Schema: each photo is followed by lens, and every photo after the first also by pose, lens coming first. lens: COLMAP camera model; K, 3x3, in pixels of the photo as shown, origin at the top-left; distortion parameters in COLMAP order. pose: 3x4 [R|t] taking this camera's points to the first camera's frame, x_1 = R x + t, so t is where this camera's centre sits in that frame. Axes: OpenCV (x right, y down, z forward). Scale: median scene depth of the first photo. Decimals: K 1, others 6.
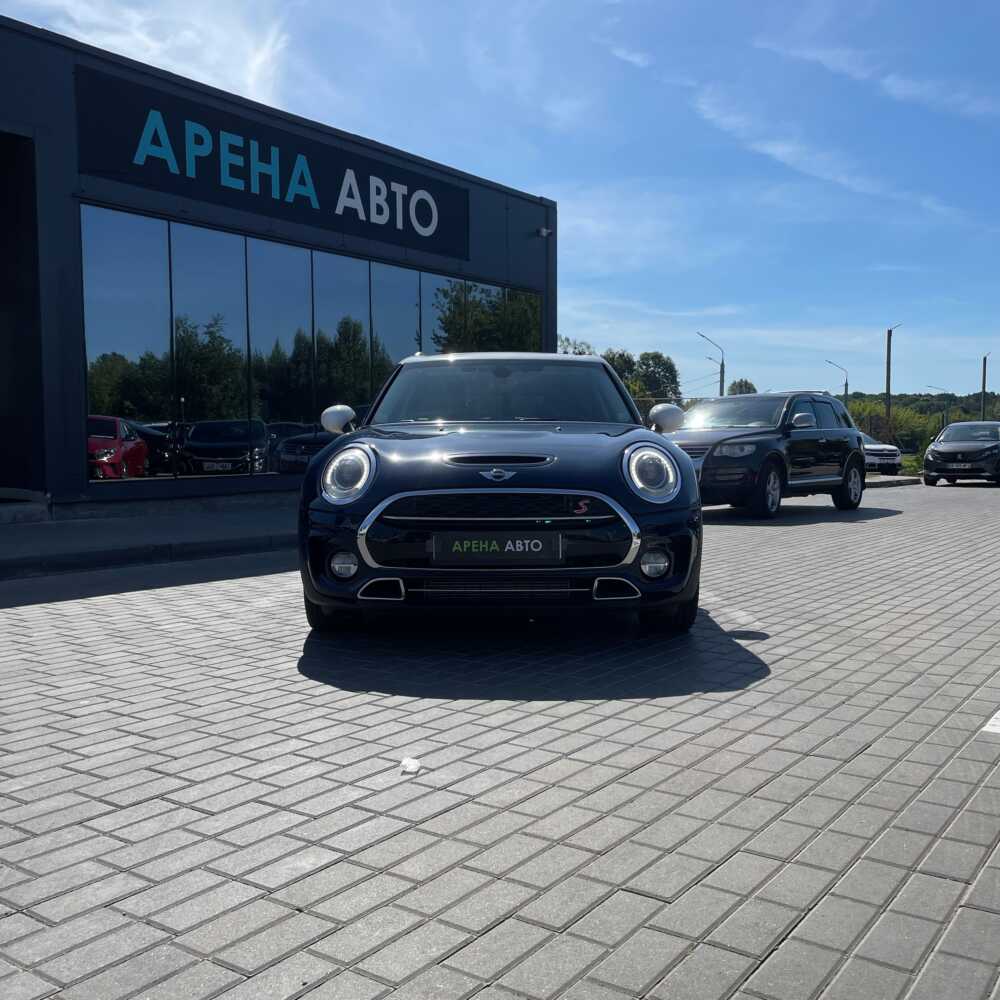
lens RADIAL K [[1022.9, 0, 506.5], [0, 1022.9, 477.4], [0, 0, 1]] dist [0.127607, -0.175702]
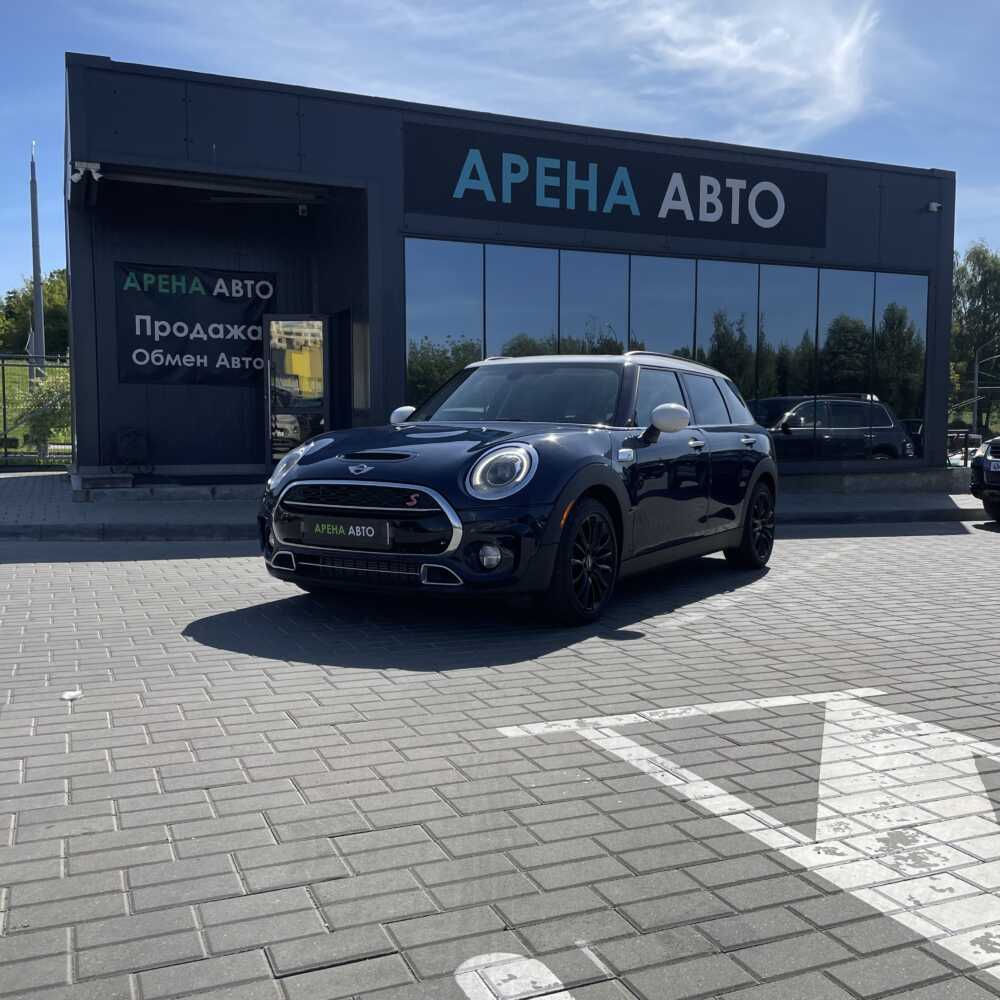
lens RADIAL K [[1022.9, 0, 506.5], [0, 1022.9, 477.4], [0, 0, 1]] dist [0.127607, -0.175702]
pose [[0.857519, 0.032241, -0.513441, 0.251699], [-0.028953, 0.999477, 0.014405, -0.005017], [0.513637, 0.002513, 0.858004, 0.032532]]
